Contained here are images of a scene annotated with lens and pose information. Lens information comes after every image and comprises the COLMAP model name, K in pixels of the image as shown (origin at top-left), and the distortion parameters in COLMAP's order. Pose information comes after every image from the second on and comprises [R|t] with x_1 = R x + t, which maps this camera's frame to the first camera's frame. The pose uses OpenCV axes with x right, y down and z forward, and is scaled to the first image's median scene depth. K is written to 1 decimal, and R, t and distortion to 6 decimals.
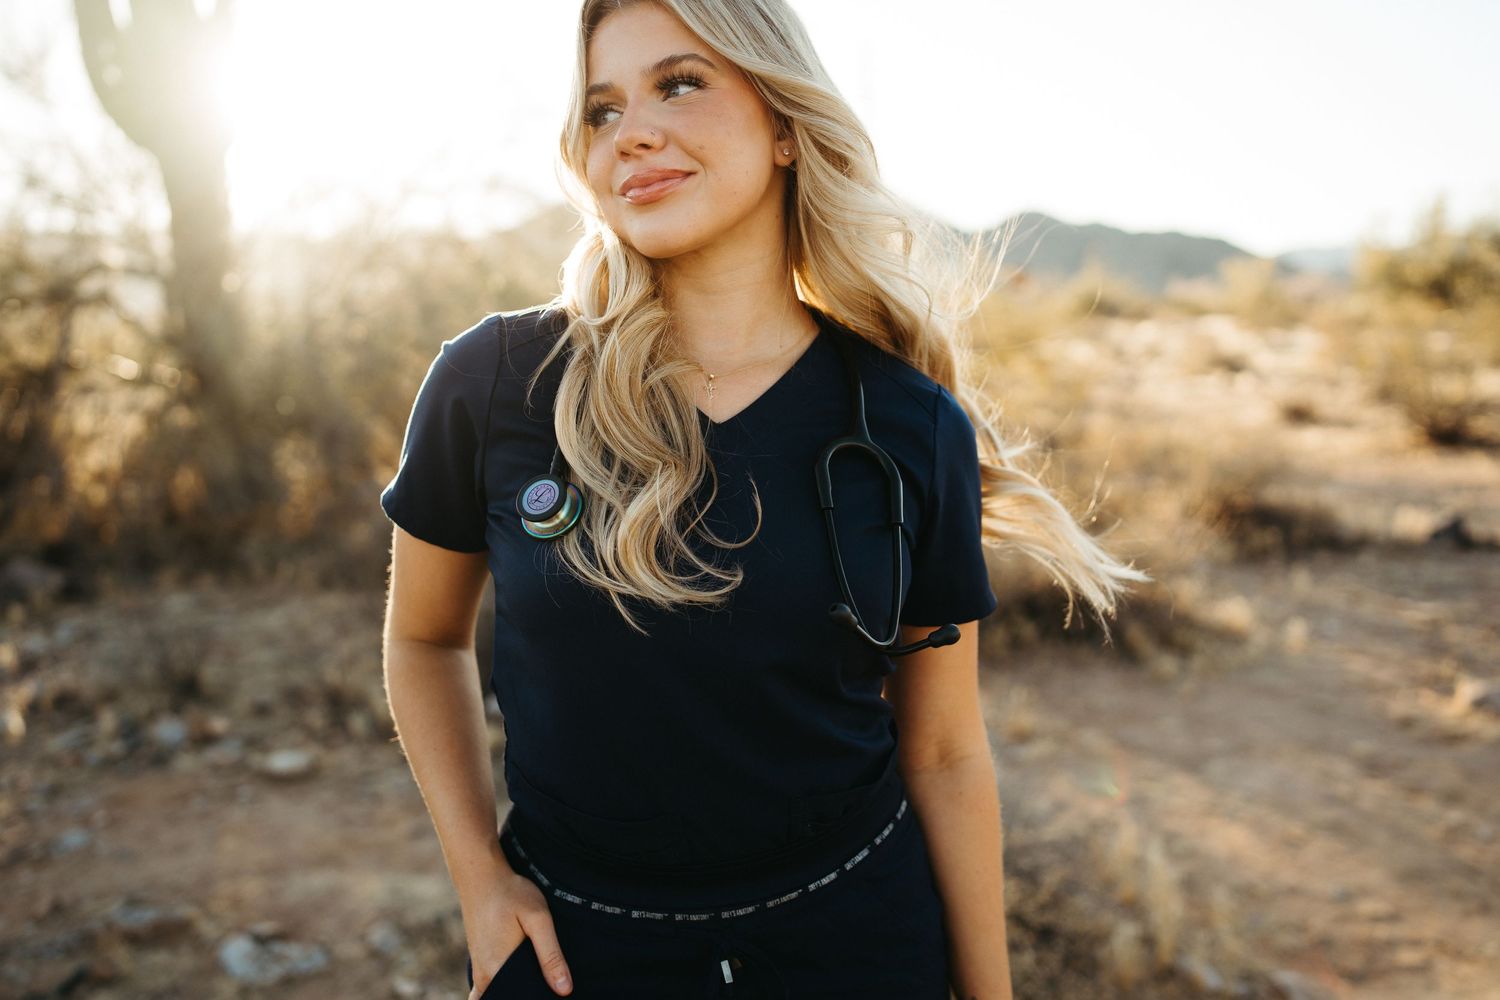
lens RADIAL K [[1447.2, 0, 746.7], [0, 1447.2, 493.0], [0, 0, 1]] dist [-0.074503, 0.000000]
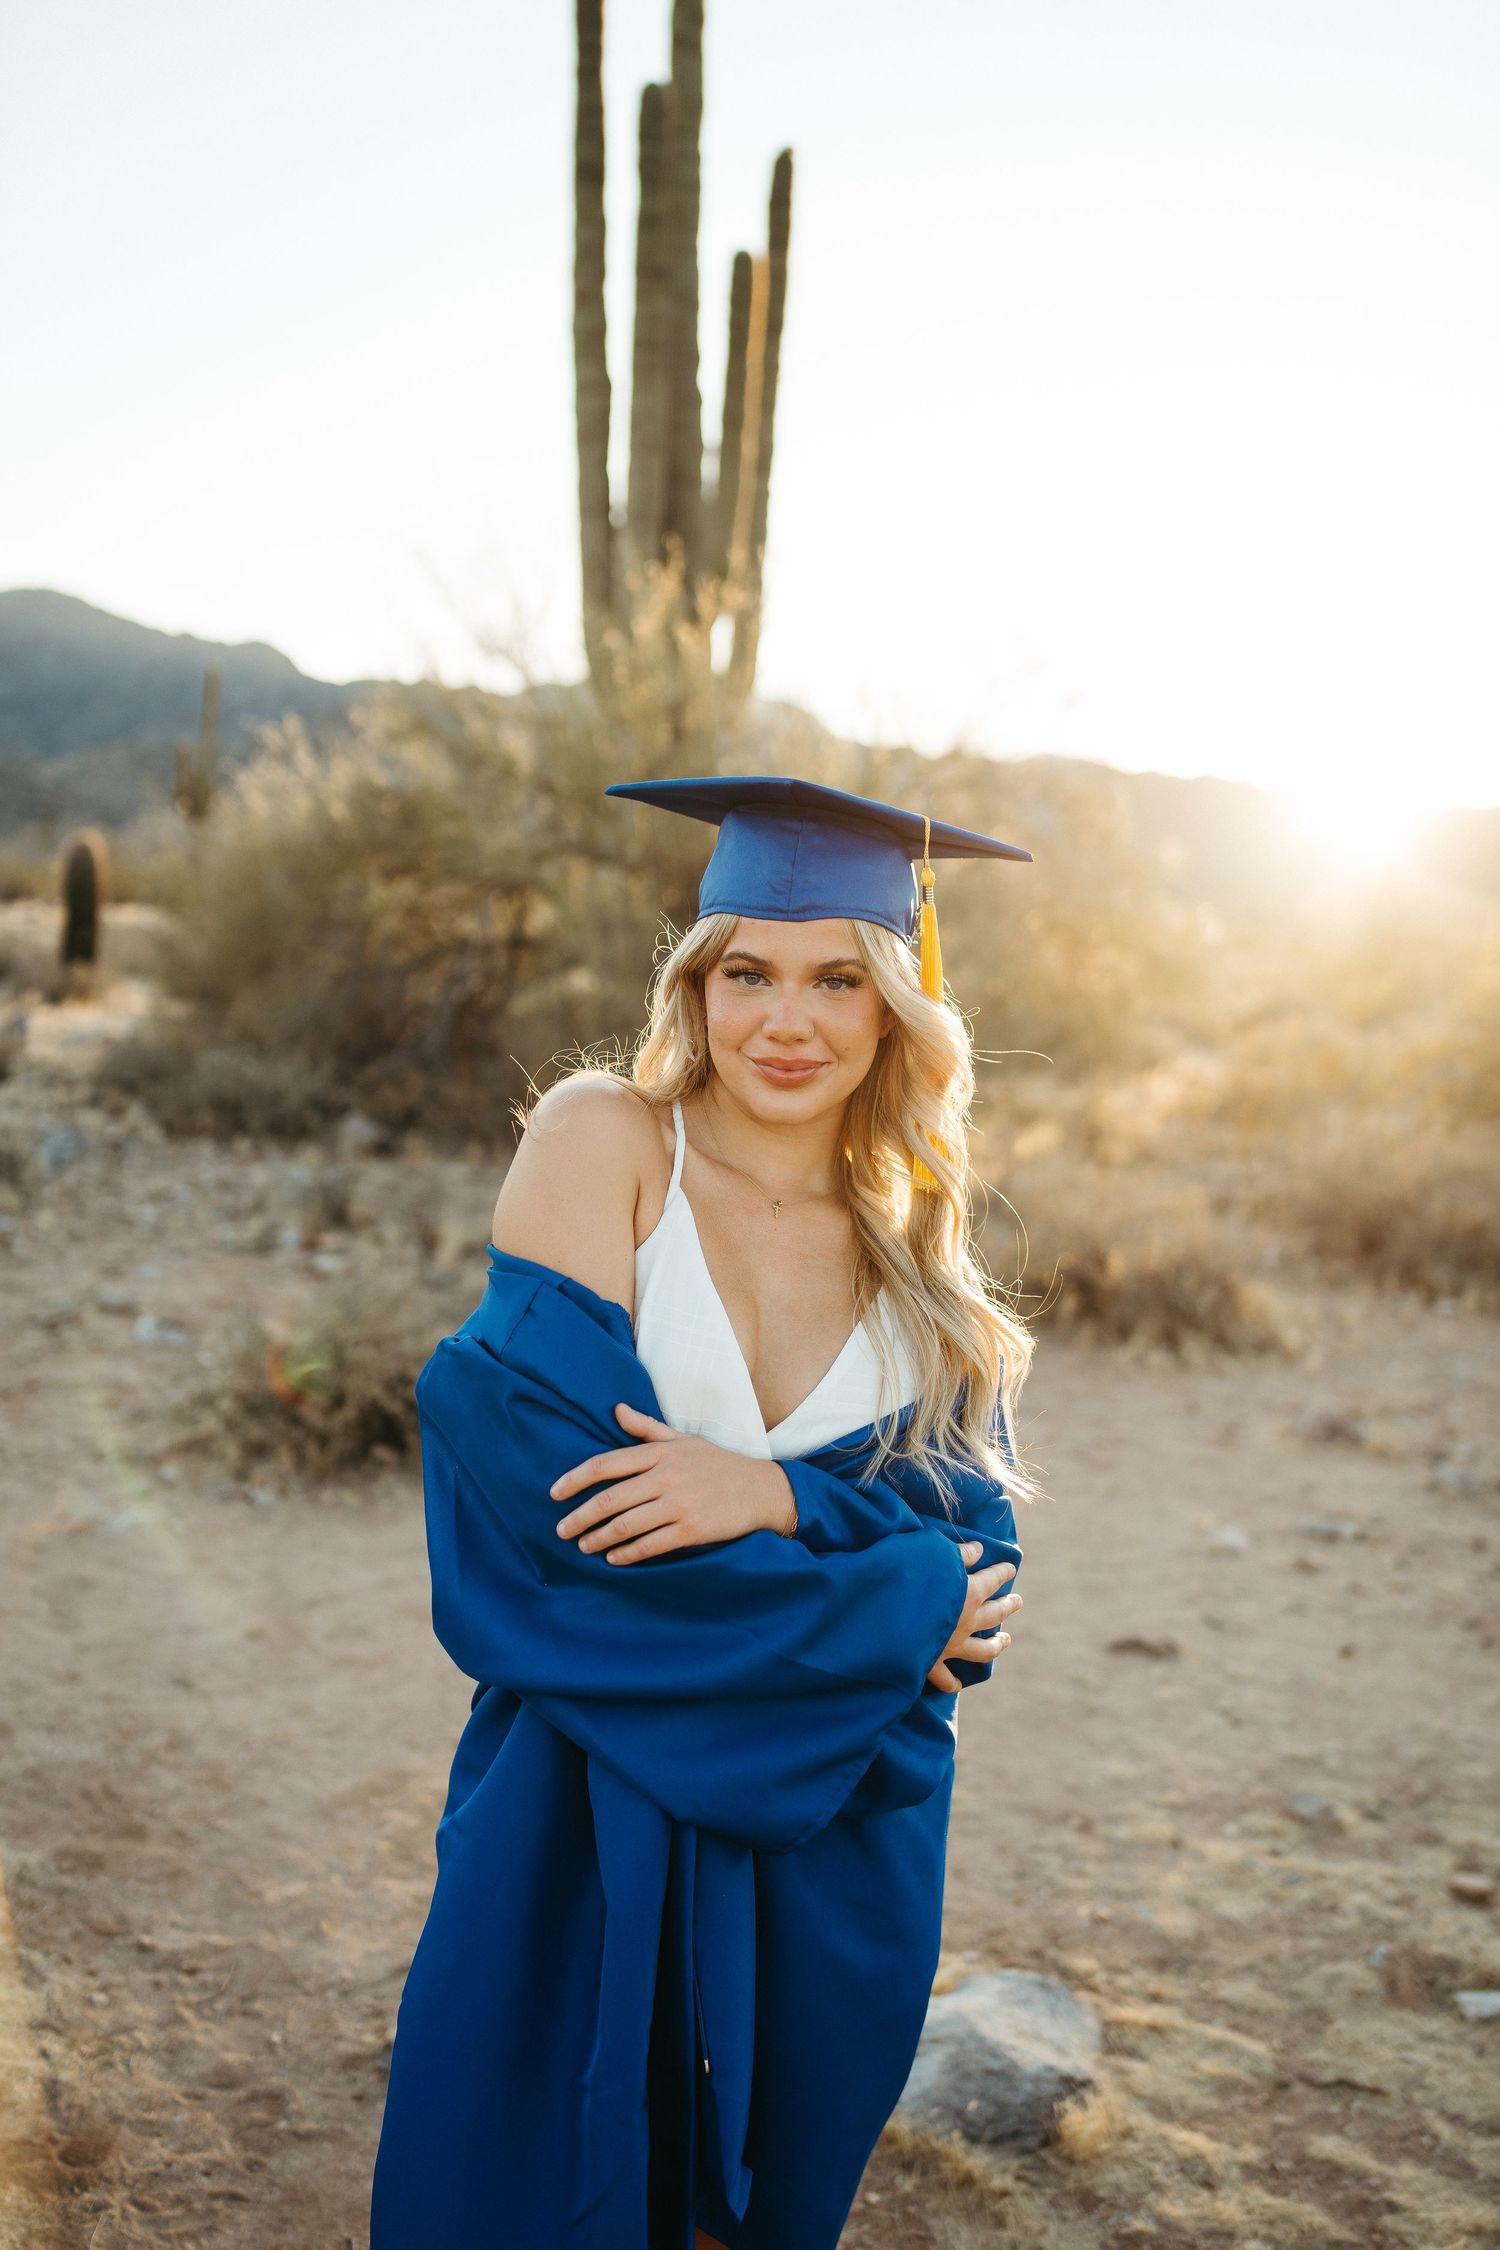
lens RADIAL K [[2170.8, 0, 746.2], [0, 2170.8, 1123.9], [0, 0, 1]] dist [-0.074503, 0.000000]
pose [[0.867507, 0.138343, -0.477801, 0.802250], [-0.150605, 0.988511, 0.012773, -0.016292], [0.474079, 0.060878, 0.878375, -0.481882]]
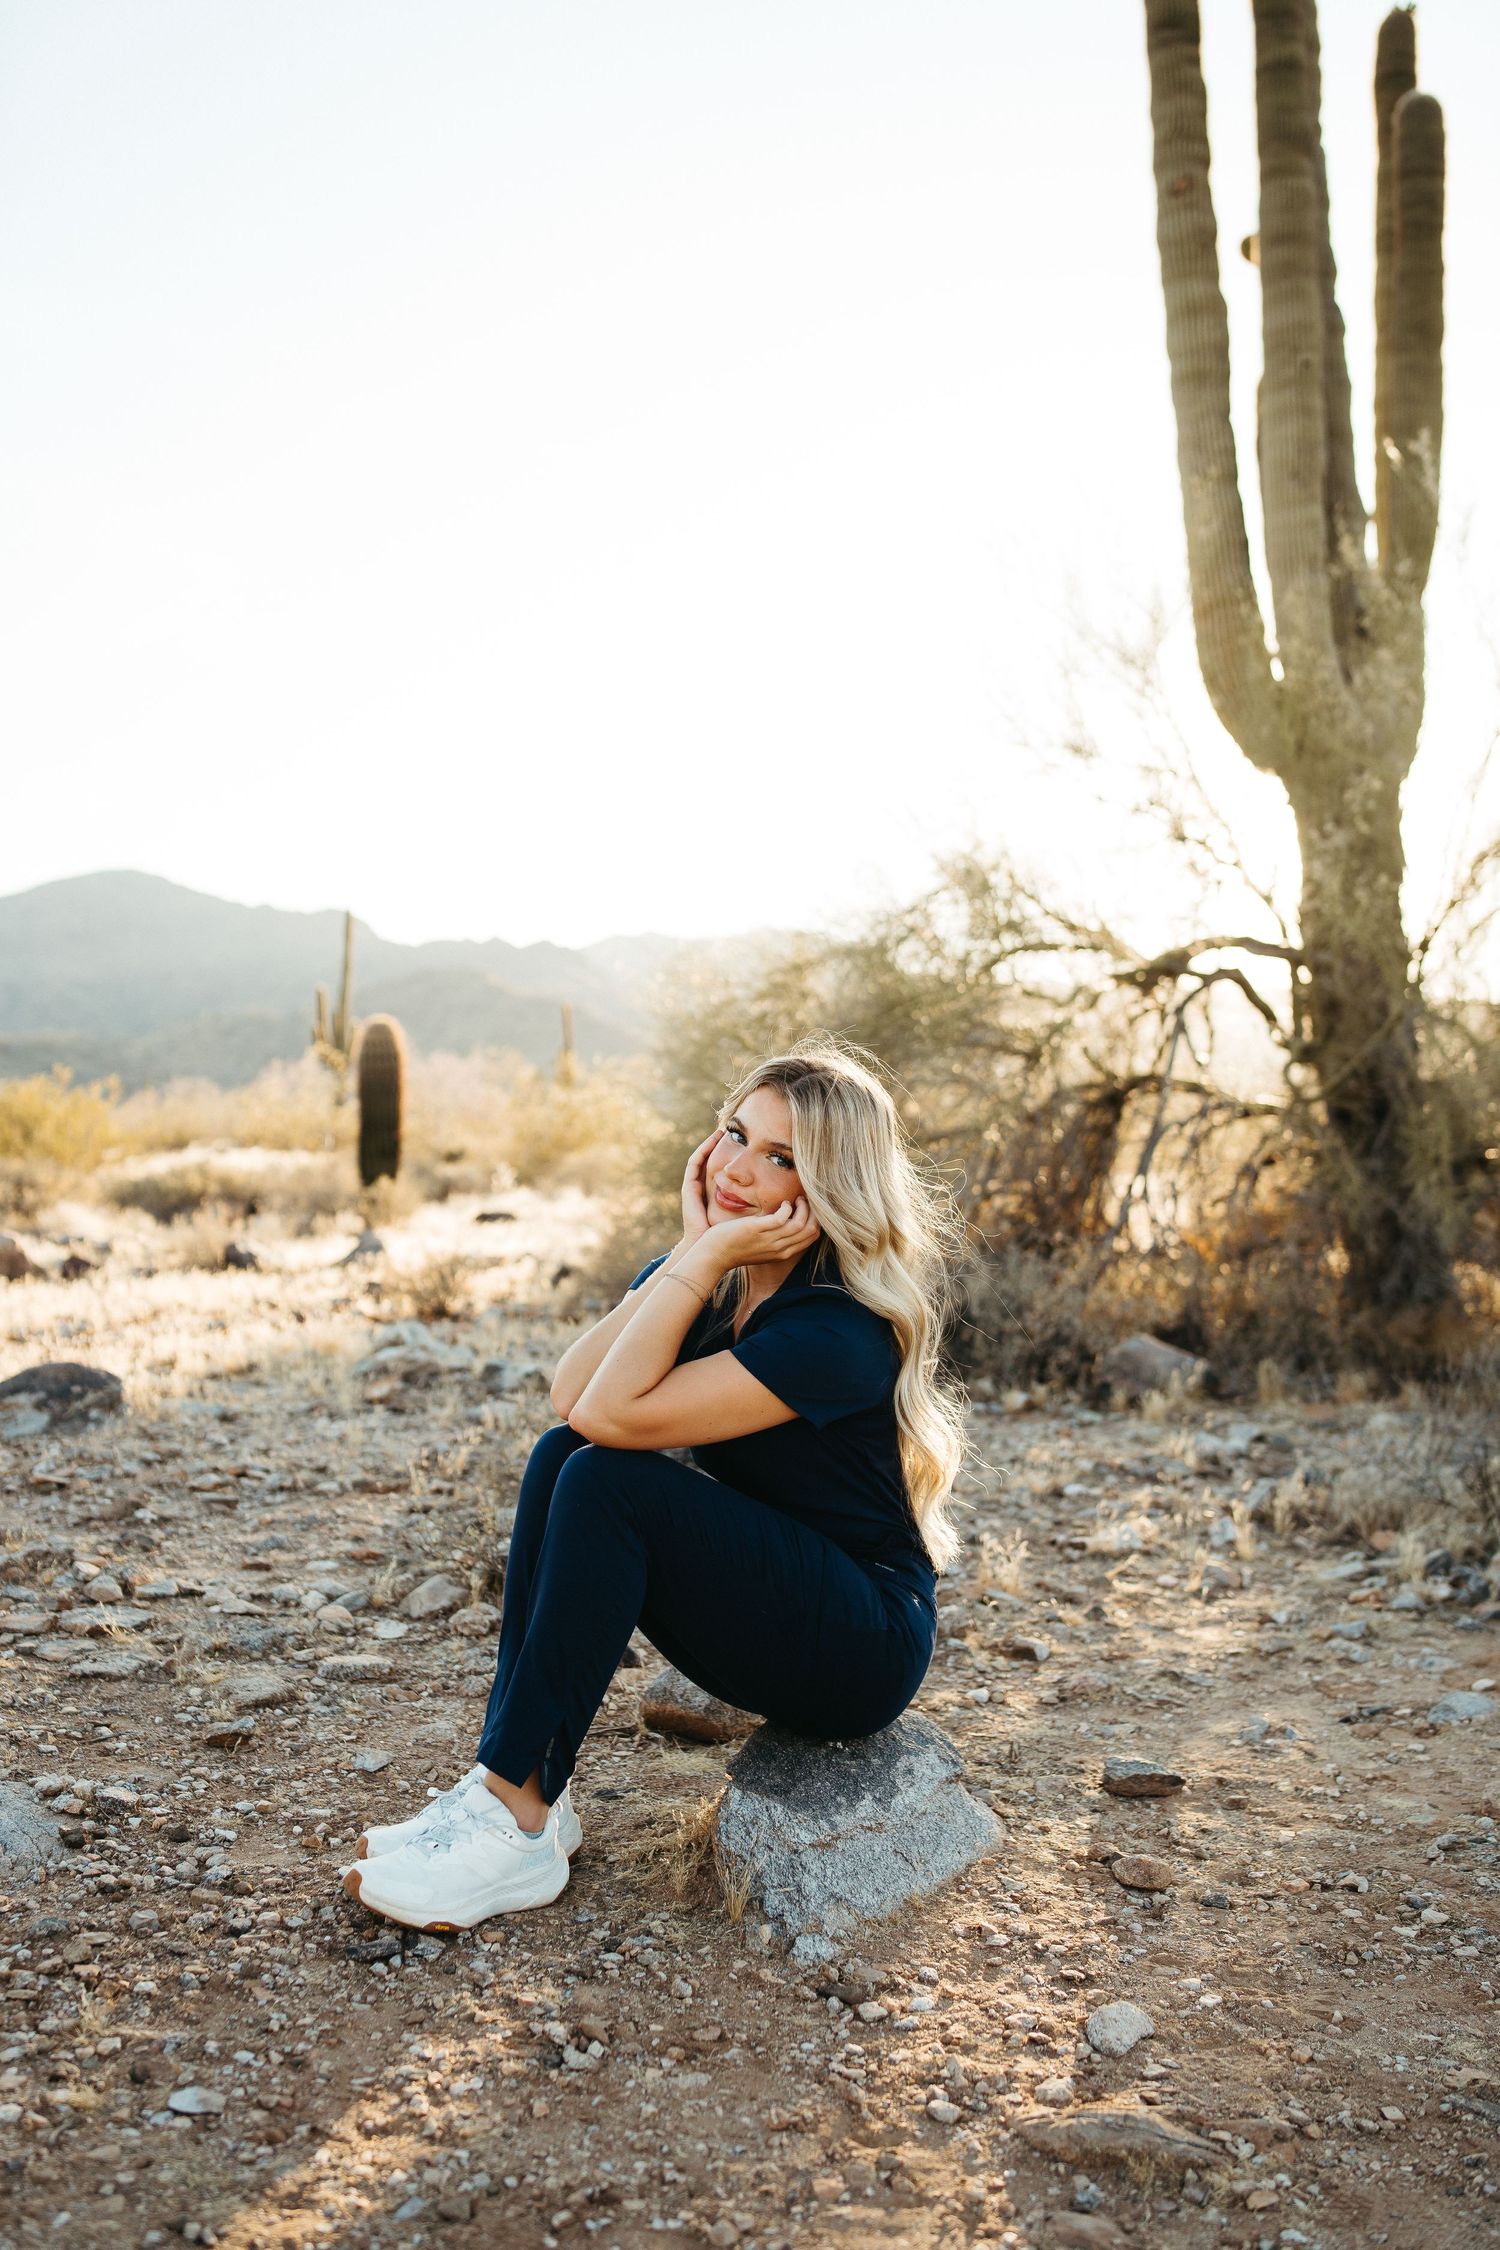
lens RADIAL K [[2170.8, 0, 751.3], [0, 2170.8, 1137.8], [0, 0, 1]] dist [-0.074503, 0.000000]
pose [[0.852129, 0.042507, -0.521603, -0.205064], [-0.100487, 0.991440, -0.083367, 0.085827], [0.513594, 0.123453, 0.849106, 0.049232]]
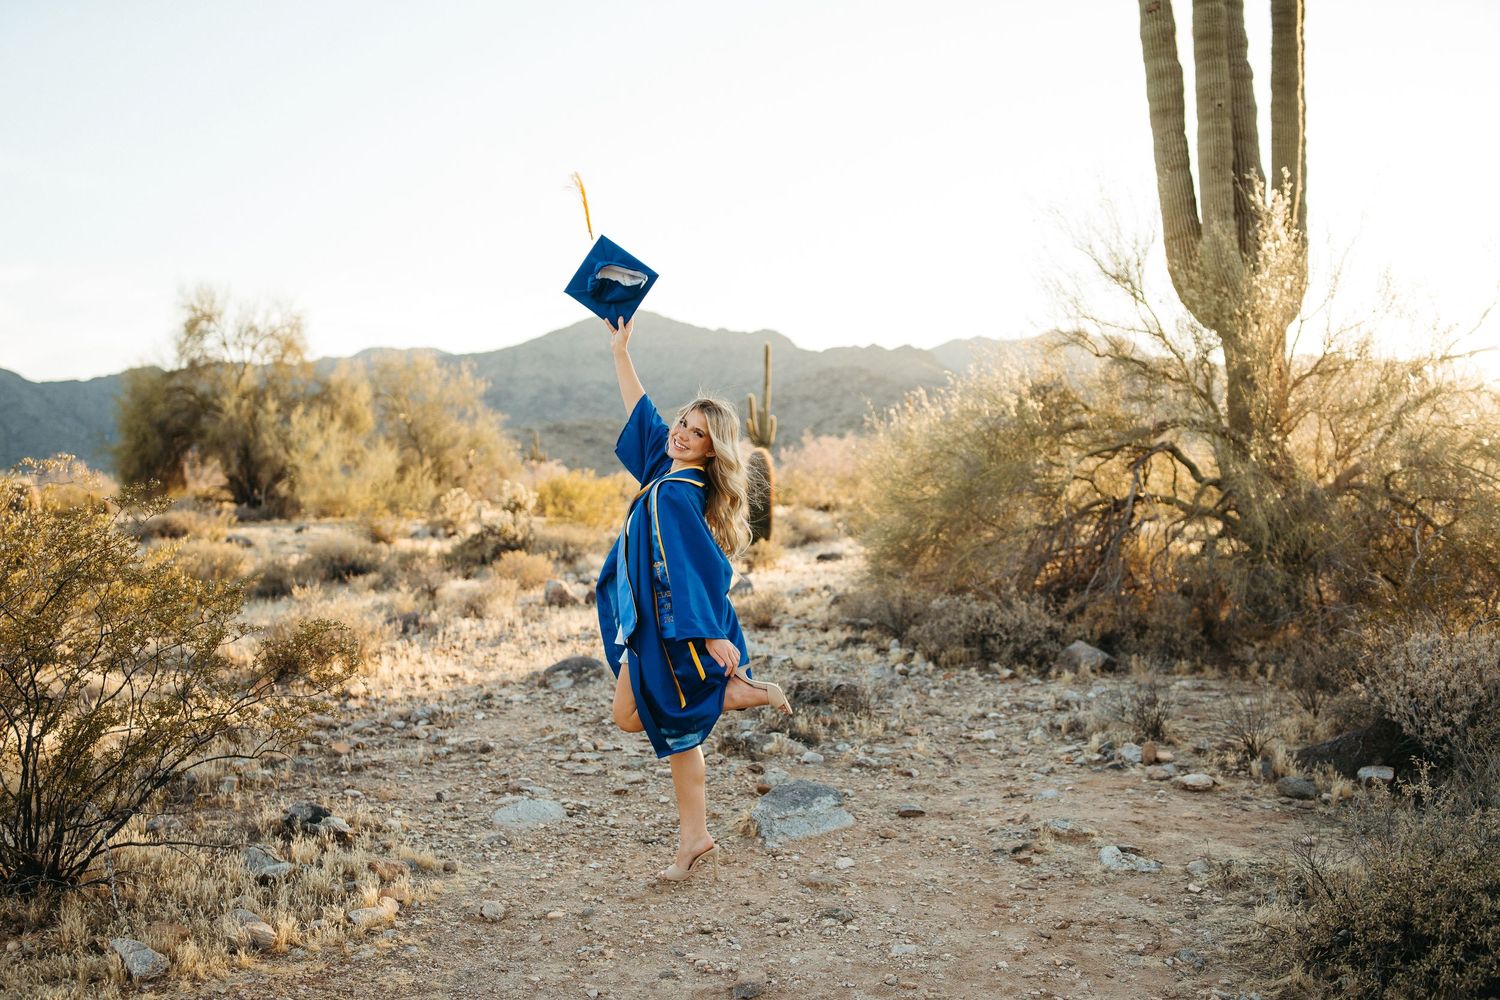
lens RADIAL K [[1447.2, 0, 738.6], [0, 1447.2, 496.8], [0, 0, 1]] dist [-0.074503, 0.000000]
pose [[0.723830, 0.033104, -0.689183, 0.299623], [-0.093435, 0.994350, -0.050370, 0.014783], [0.683622, 0.100853, 0.722834, -0.362132]]
